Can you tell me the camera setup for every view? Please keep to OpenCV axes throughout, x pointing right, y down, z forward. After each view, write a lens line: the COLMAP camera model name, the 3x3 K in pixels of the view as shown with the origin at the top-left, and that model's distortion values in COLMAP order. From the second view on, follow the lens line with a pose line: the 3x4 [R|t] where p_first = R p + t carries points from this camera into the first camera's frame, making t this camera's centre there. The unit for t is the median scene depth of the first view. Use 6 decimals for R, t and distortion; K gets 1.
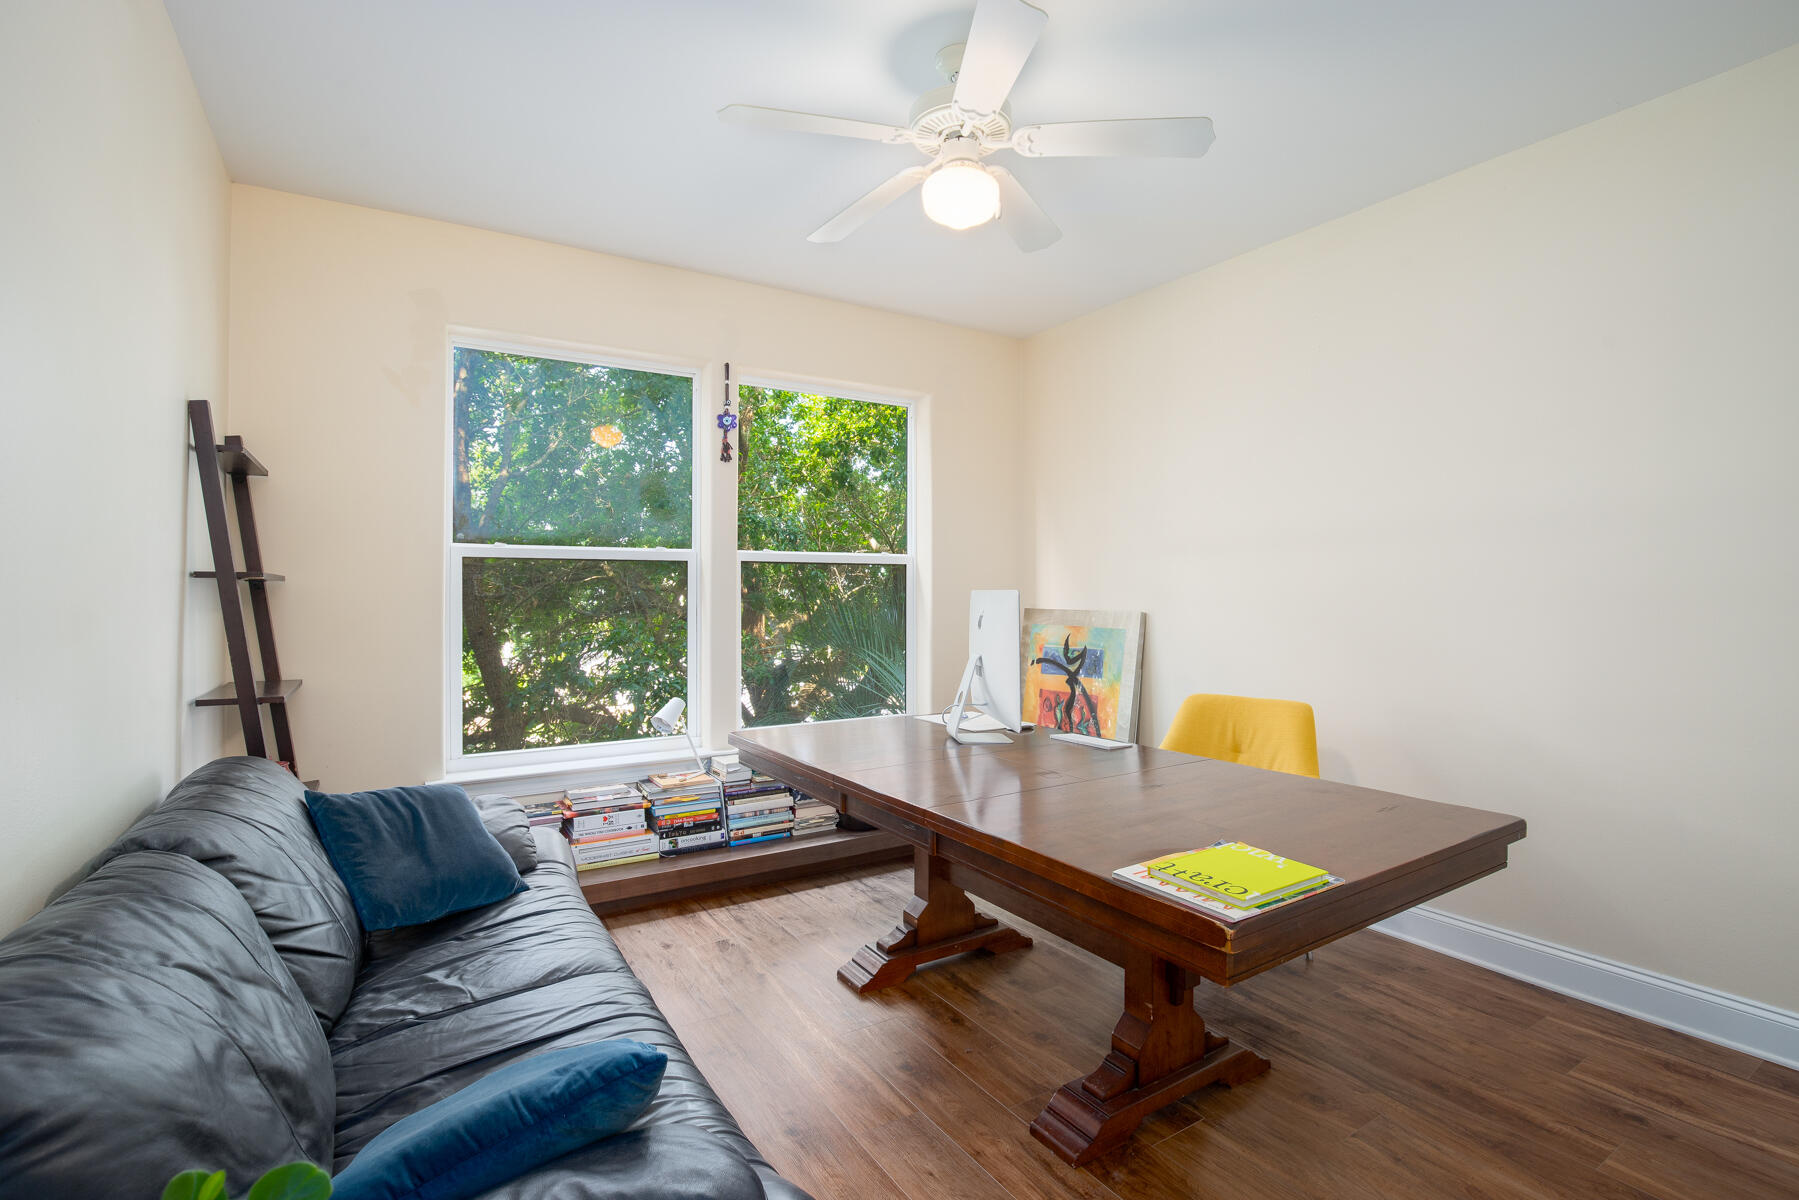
lens RADIAL K [[838.4, 0, 903.6], [0, 838.4, 592.7], [0, 0, 1]] dist [-0.031711, 0.008239]
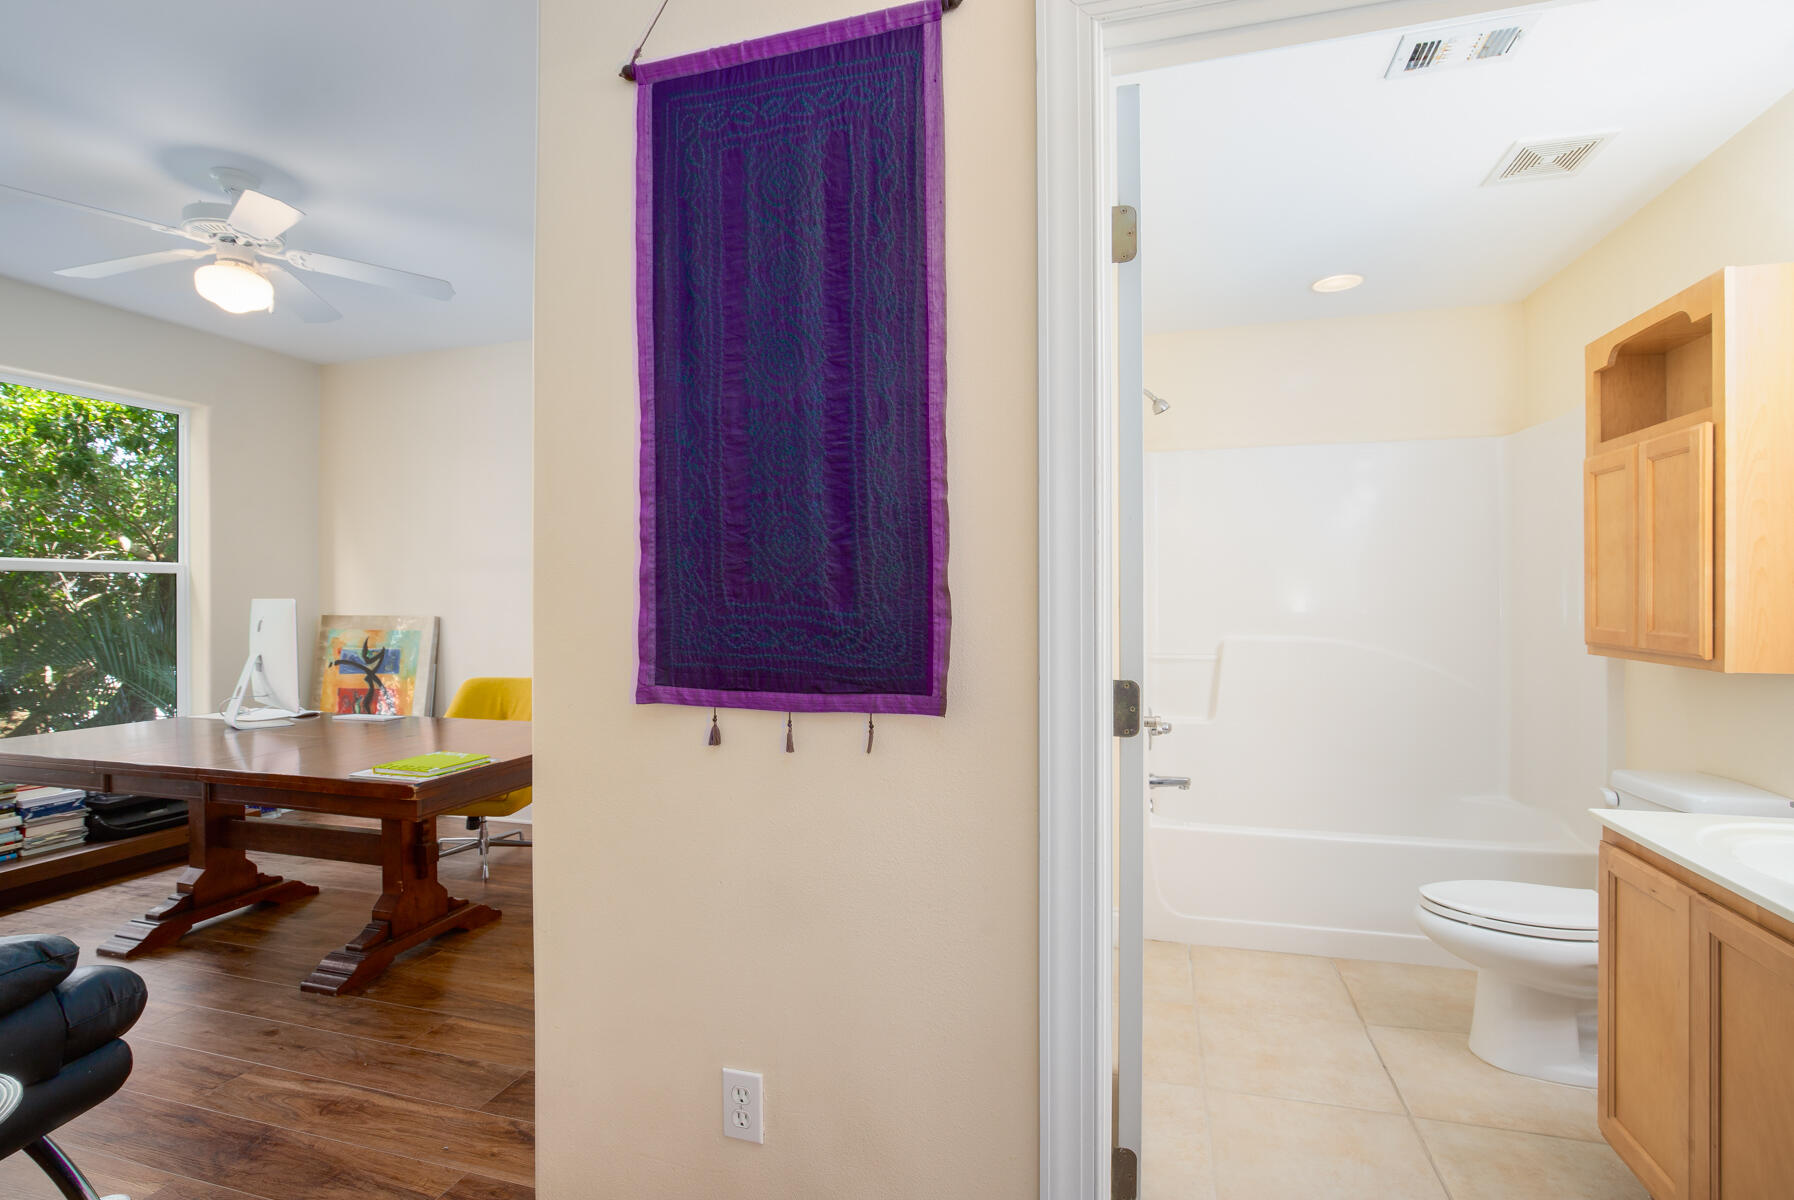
lens RADIAL K [[836.0, 0, 938.5], [0, 836.0, 598.0], [0, 0, 1]] dist [-0.031711, 0.008239]
pose [[0.729407, -0.003164, 0.684072, -0.002516], [0.003865, 0.999992, 0.000503, -0.001099], [-0.684069, 0.002277, 0.729414, -0.417979]]
